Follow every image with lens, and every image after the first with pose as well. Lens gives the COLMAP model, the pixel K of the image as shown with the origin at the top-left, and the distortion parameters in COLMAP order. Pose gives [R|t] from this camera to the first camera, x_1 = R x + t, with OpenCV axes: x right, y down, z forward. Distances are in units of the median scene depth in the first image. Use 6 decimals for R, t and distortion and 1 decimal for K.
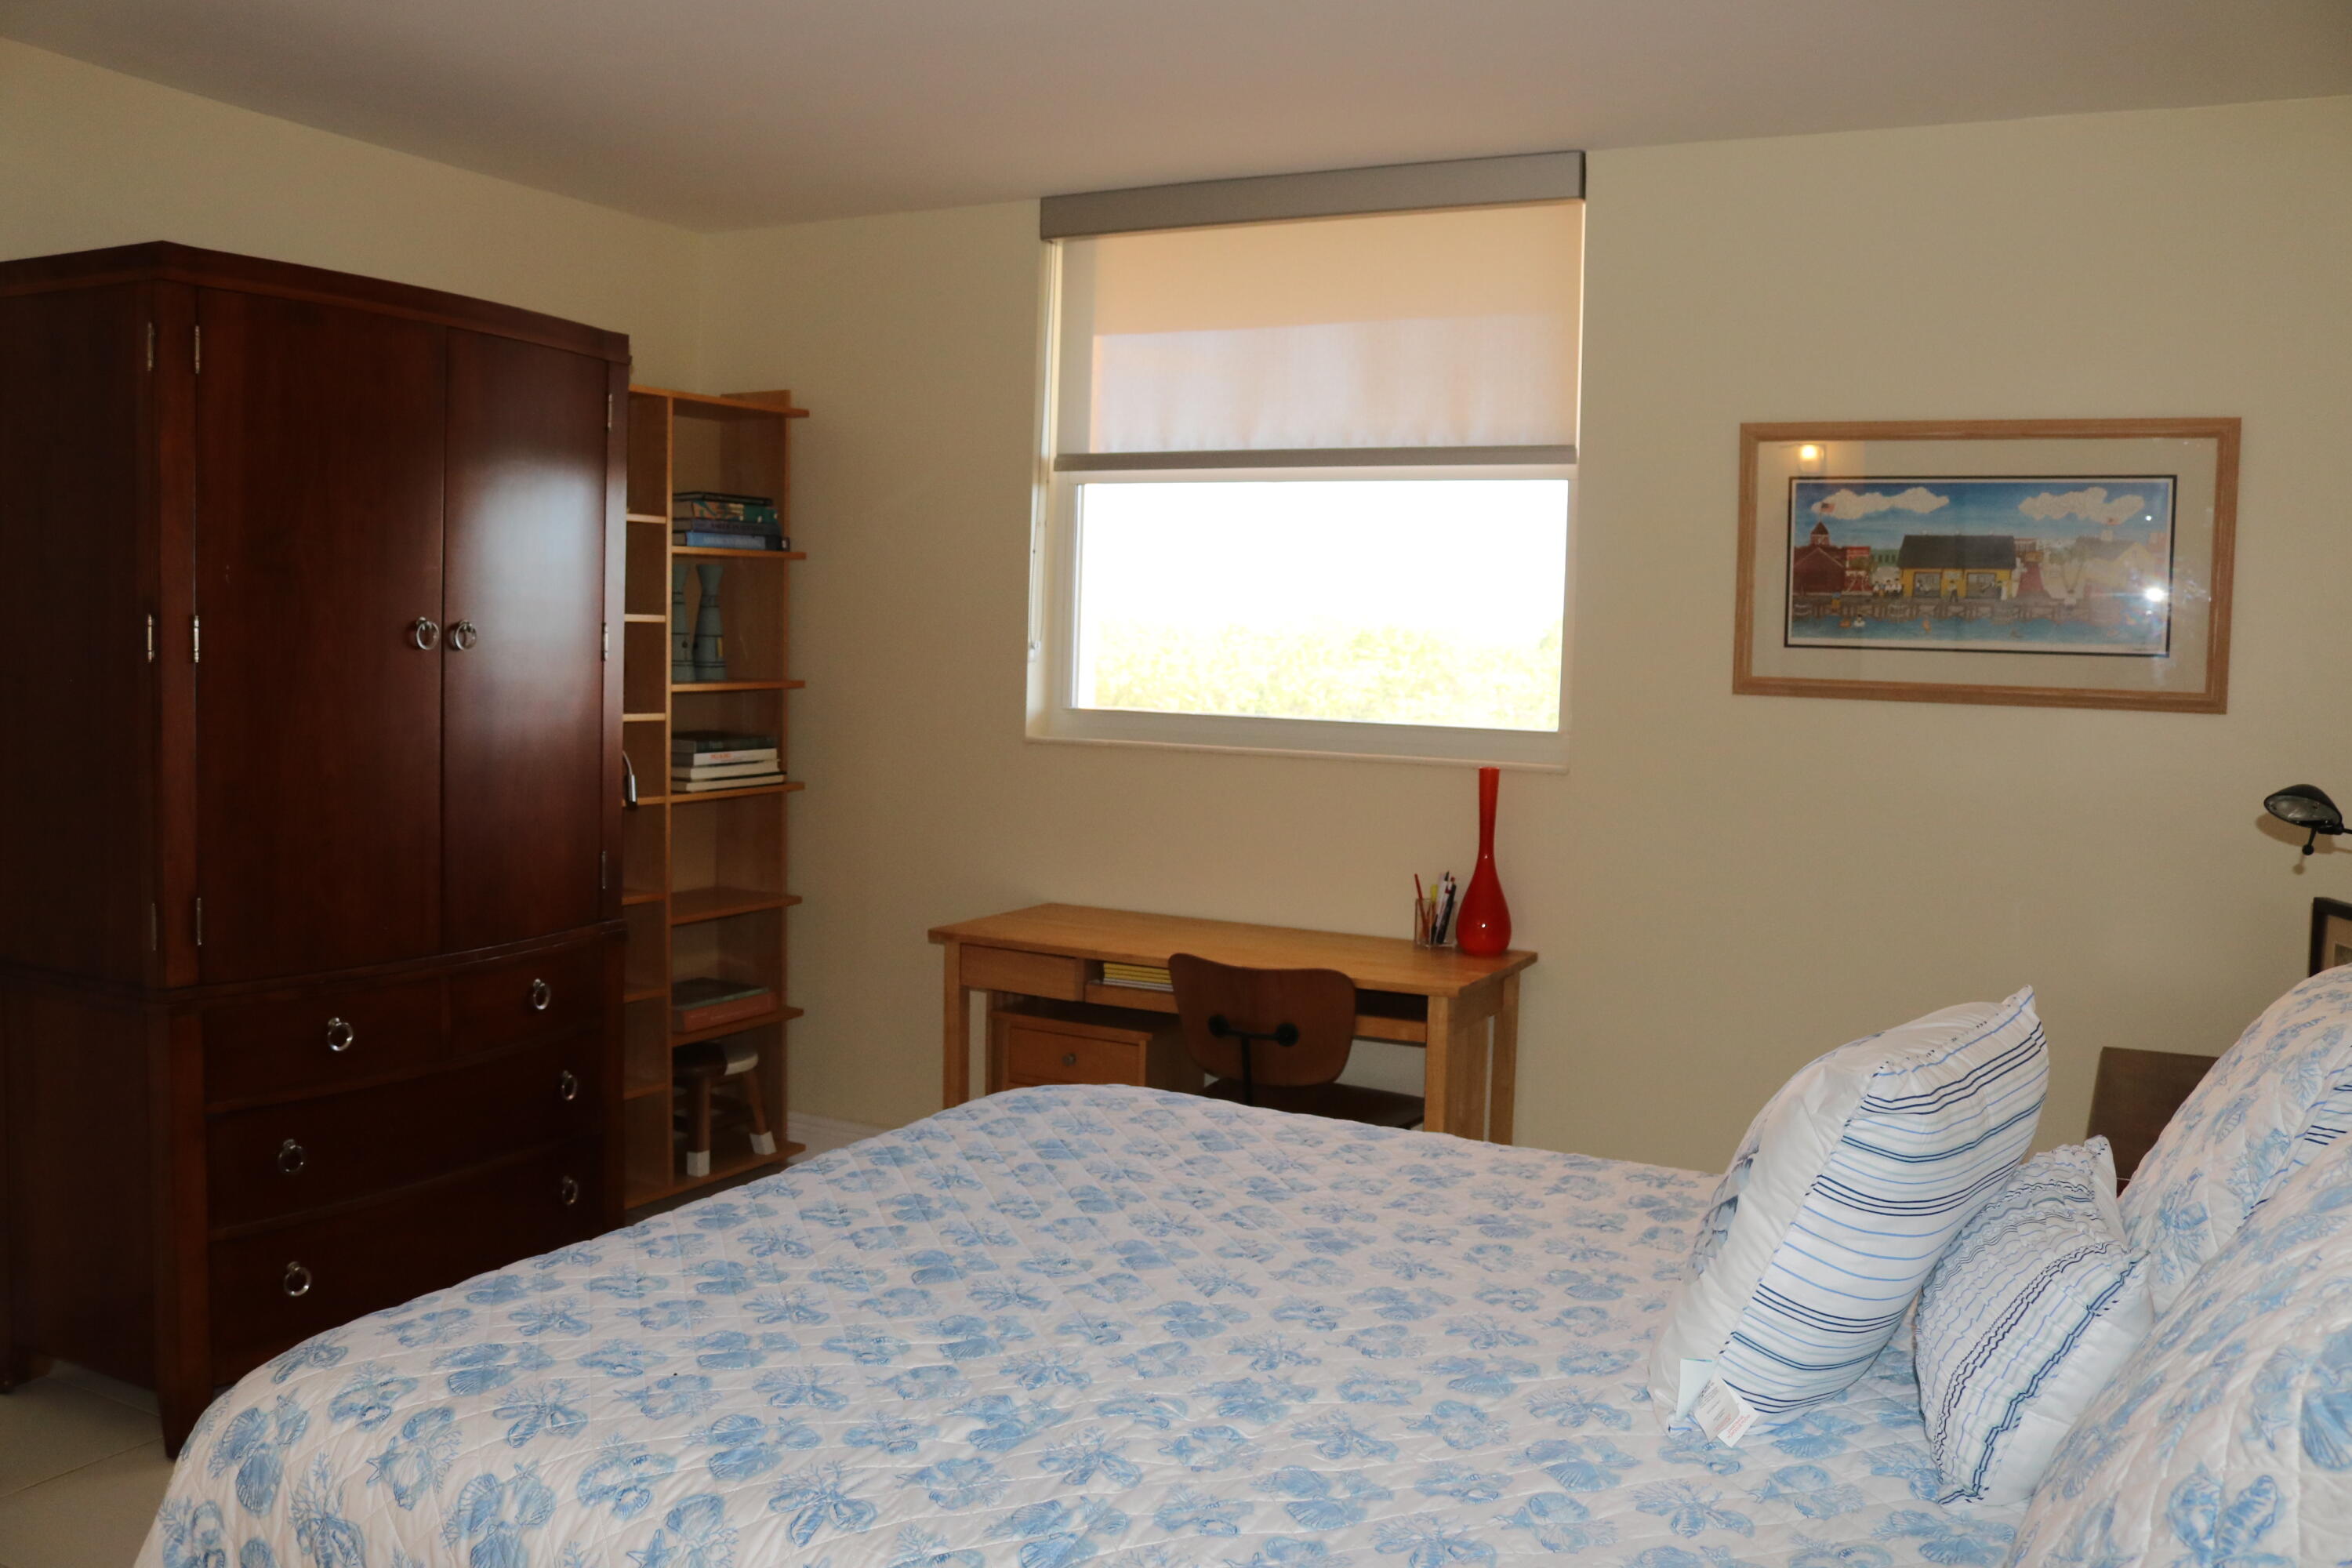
lens RADIAL K [[1949.4, 0, 1180.3], [0, 1949.4, 769.6], [0, 0, 1]] dist [-0.160751, 0.132398]
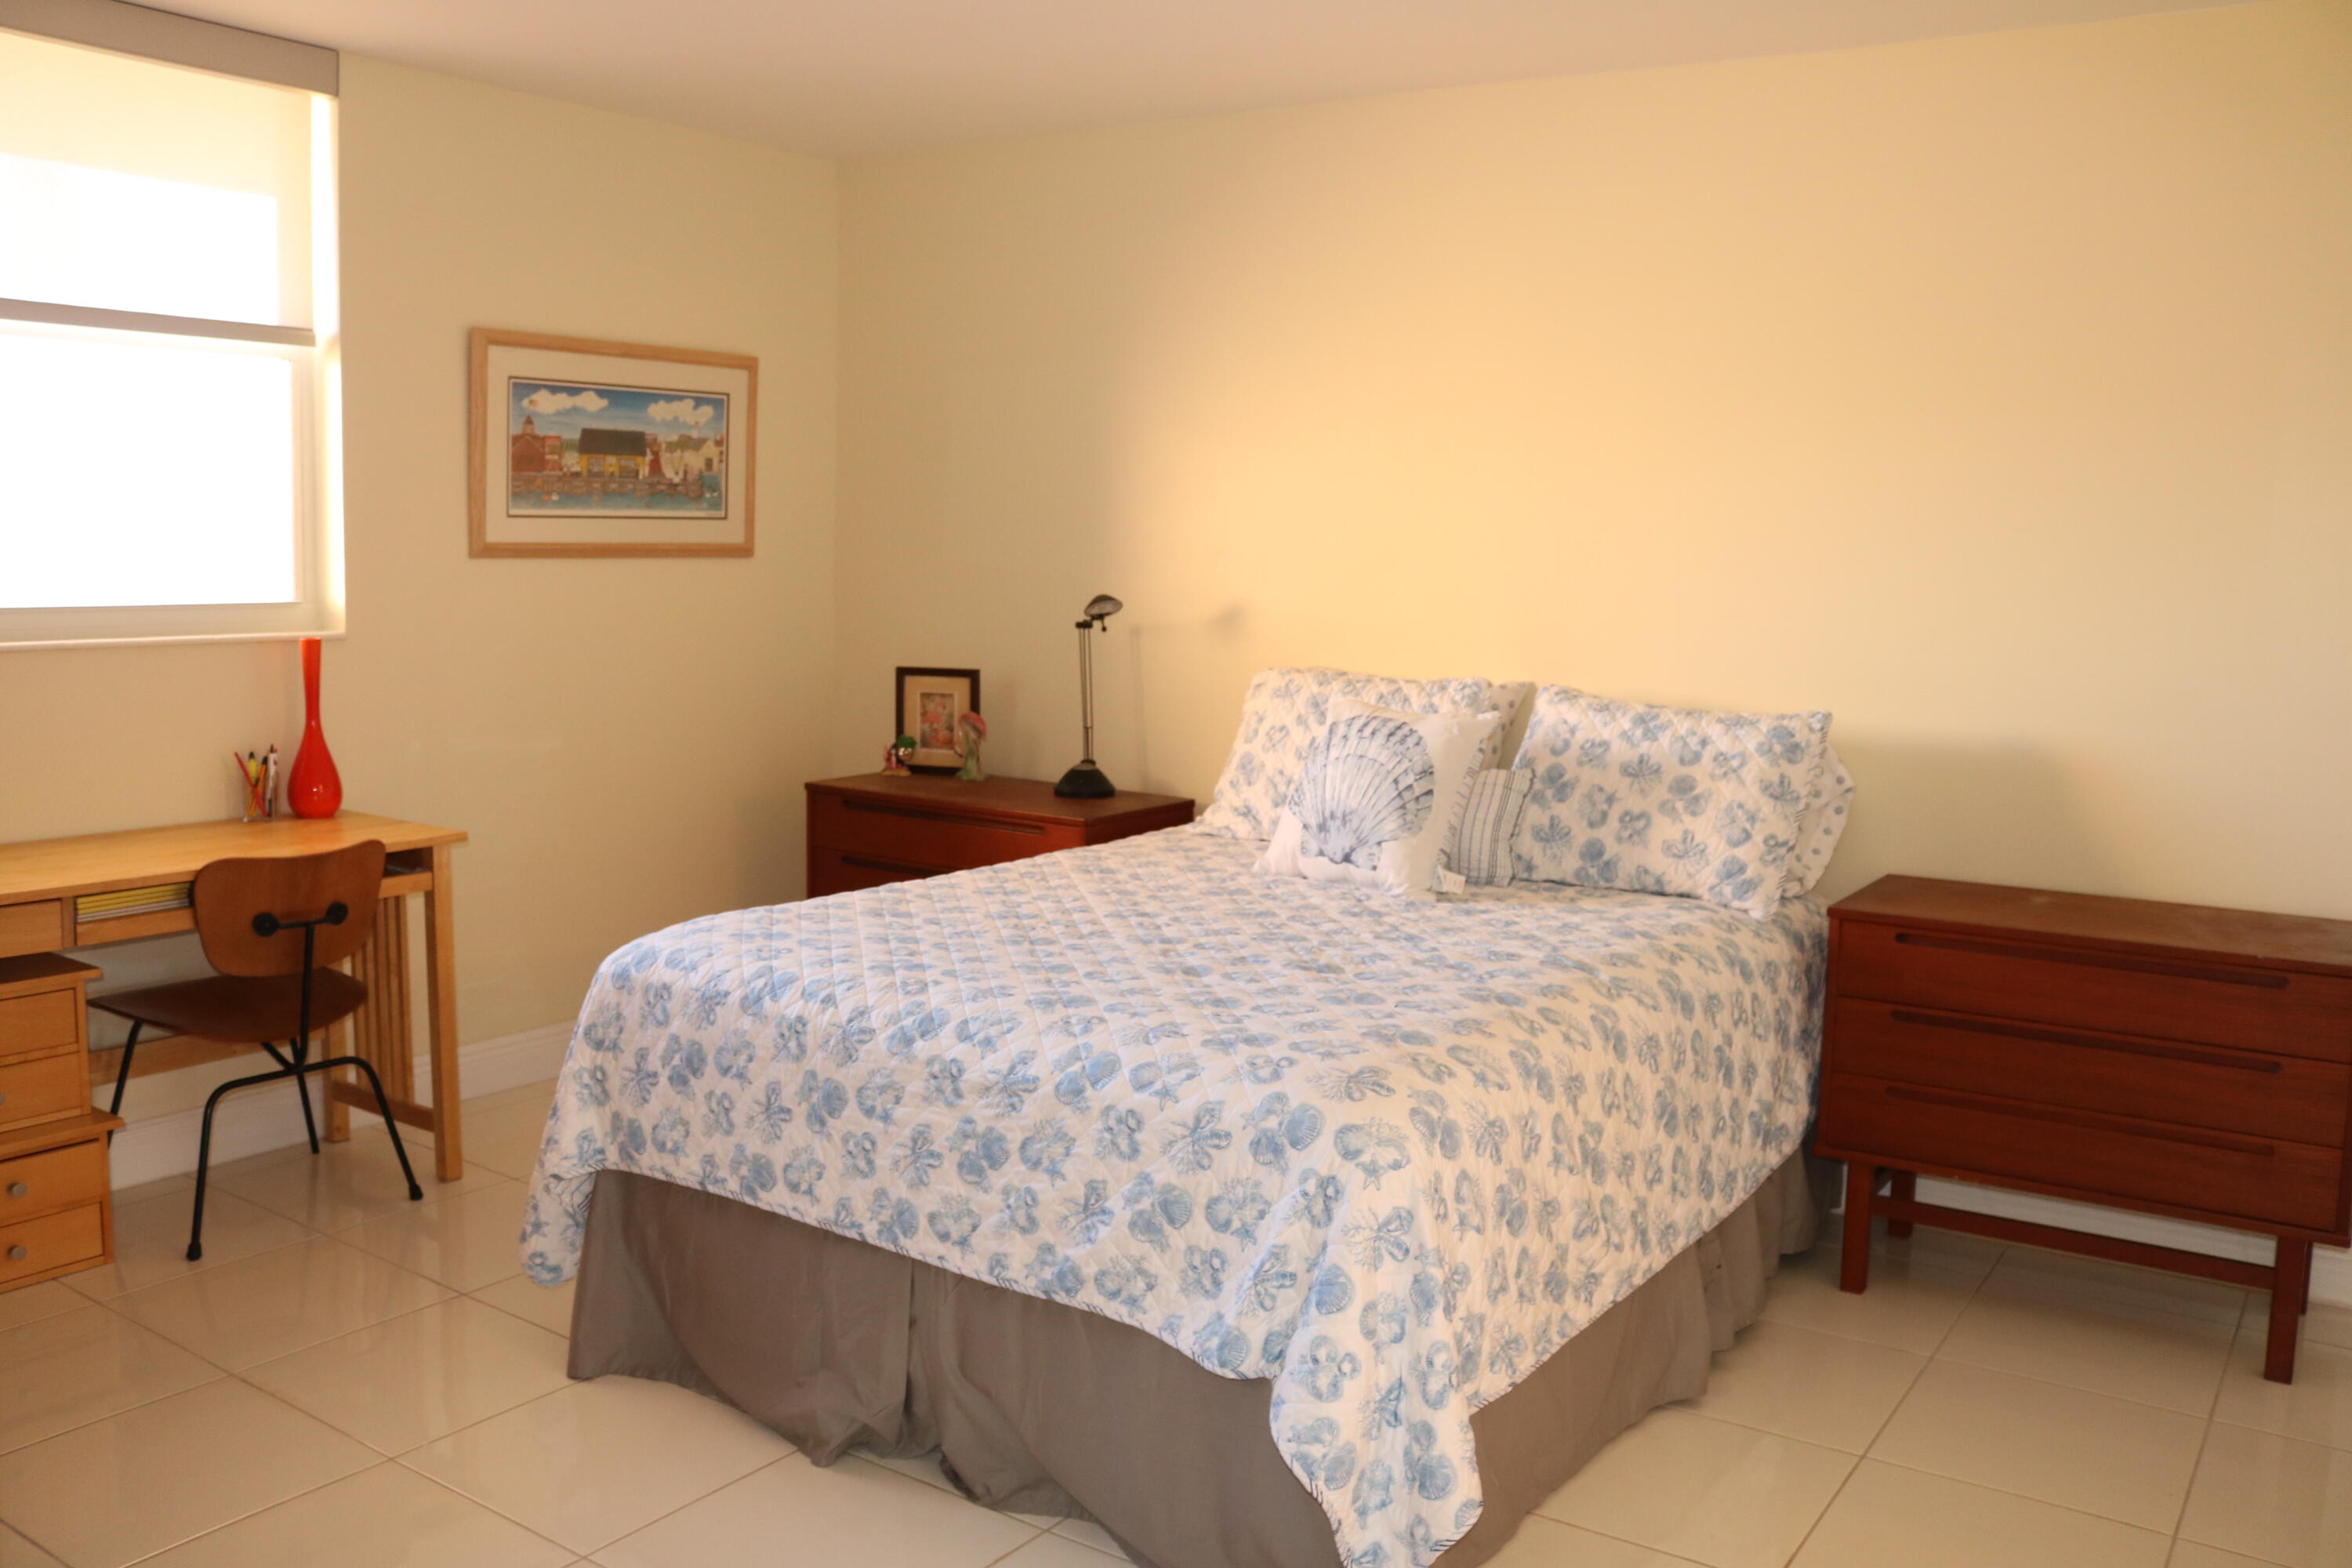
lens RADIAL K [[1949.4, 0, 1180.3], [0, 1949.4, 769.6], [0, 0, 1]] dist [-0.160751, 0.132398]
pose [[0.134383, -0.149937, 0.979520, -0.861887], [0.032001, 0.988628, 0.146940, -0.071851], [-0.990413, 0.011600, 0.137653, 0.425076]]
